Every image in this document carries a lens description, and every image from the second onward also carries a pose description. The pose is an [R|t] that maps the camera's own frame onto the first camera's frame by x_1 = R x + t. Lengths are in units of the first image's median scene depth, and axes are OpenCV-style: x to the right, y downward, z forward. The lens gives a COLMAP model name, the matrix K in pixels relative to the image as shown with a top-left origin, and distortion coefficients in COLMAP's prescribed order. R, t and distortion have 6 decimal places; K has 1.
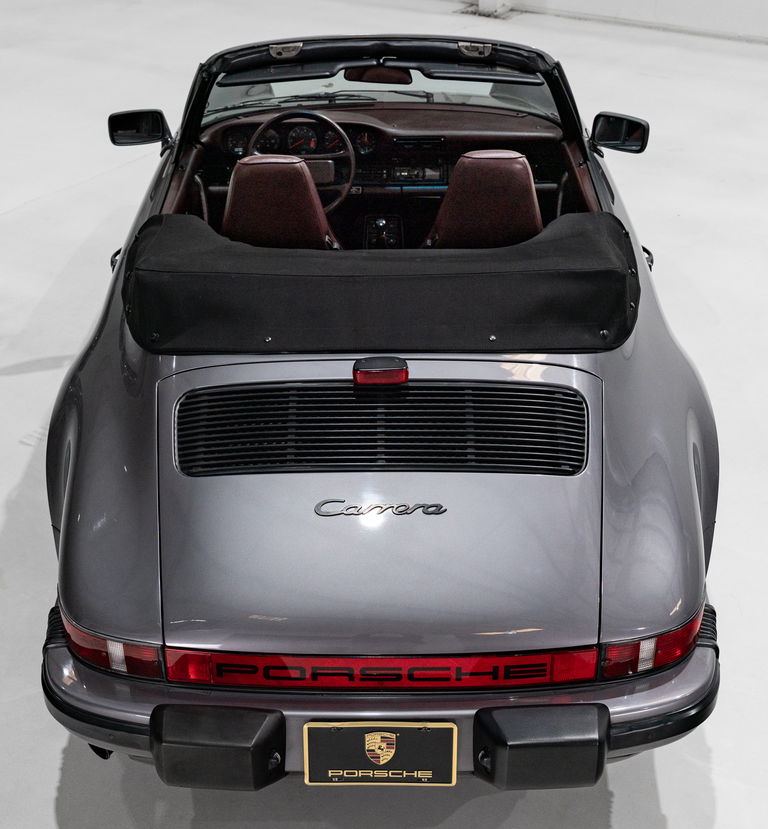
lens RADIAL K [[1328.1, 0, 384.9], [0, 1328.1, 414.6], [0, 0, 1]] dist [0.007148, 0.000000]
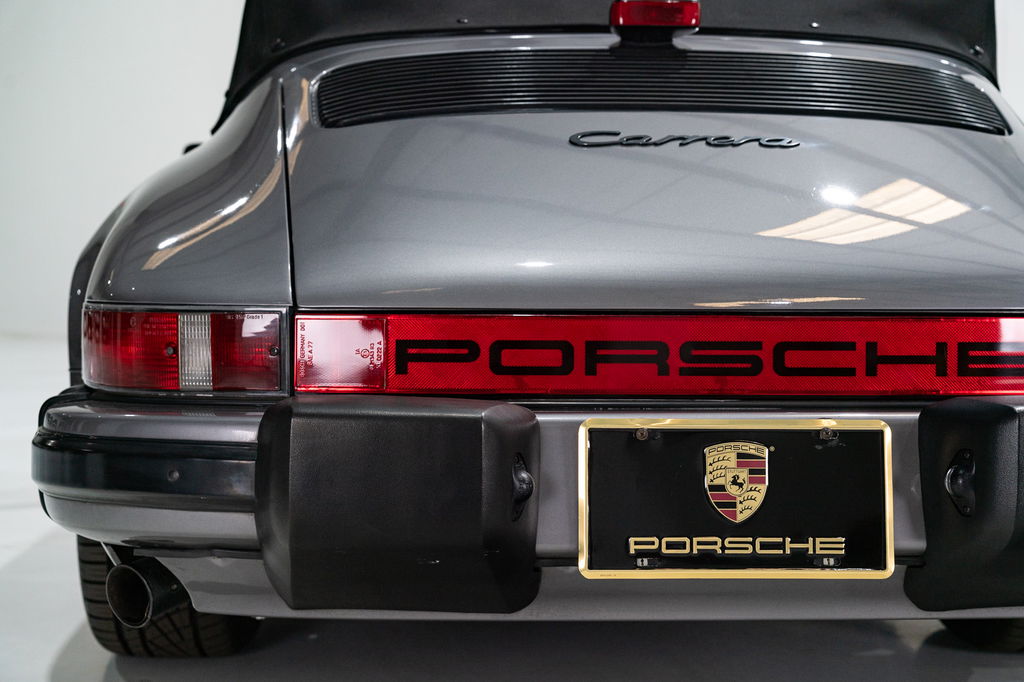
lens RADIAL K [[1476.8, 0, 519.5], [0, 1476.8, 331.2], [0, 0, 1]] dist [0.024807, 0.000000]
pose [[0.998162, 0.006769, 0.060224, -0.114250], [0.021843, 0.886767, -0.461700, 0.445585], [-0.056530, 0.462167, 0.884989, 0.497585]]
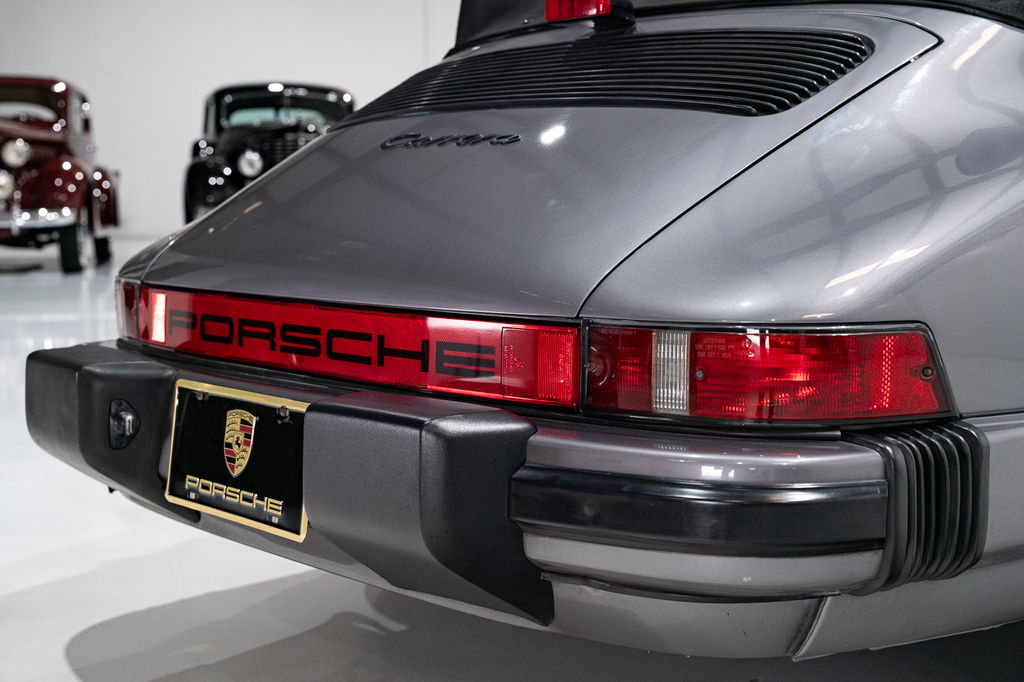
lens RADIAL K [[1476.8, 0, 521.4], [0, 1476.8, 340.0], [0, 0, 1]] dist [0.024807, 0.000000]
pose [[0.685108, 0.076757, -0.724386, 0.546113], [-0.363429, 0.897845, -0.248585, 0.324216], [0.631305, 0.433571, 0.643016, 0.634551]]
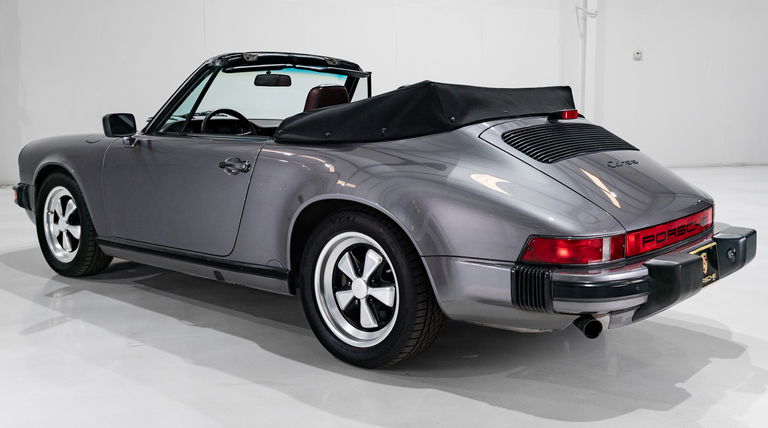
lens RADIAL K [[776.0, 0, 383.7], [0, 776.0, 212.3], [0, 0, 1]] dist [0.030156, 0.000000]
pose [[0.642044, -0.106032, 0.759300, -1.098937], [0.386610, 0.900023, -0.201224, 0.230827], [-0.662052, 0.422748, 0.618847, 0.588132]]
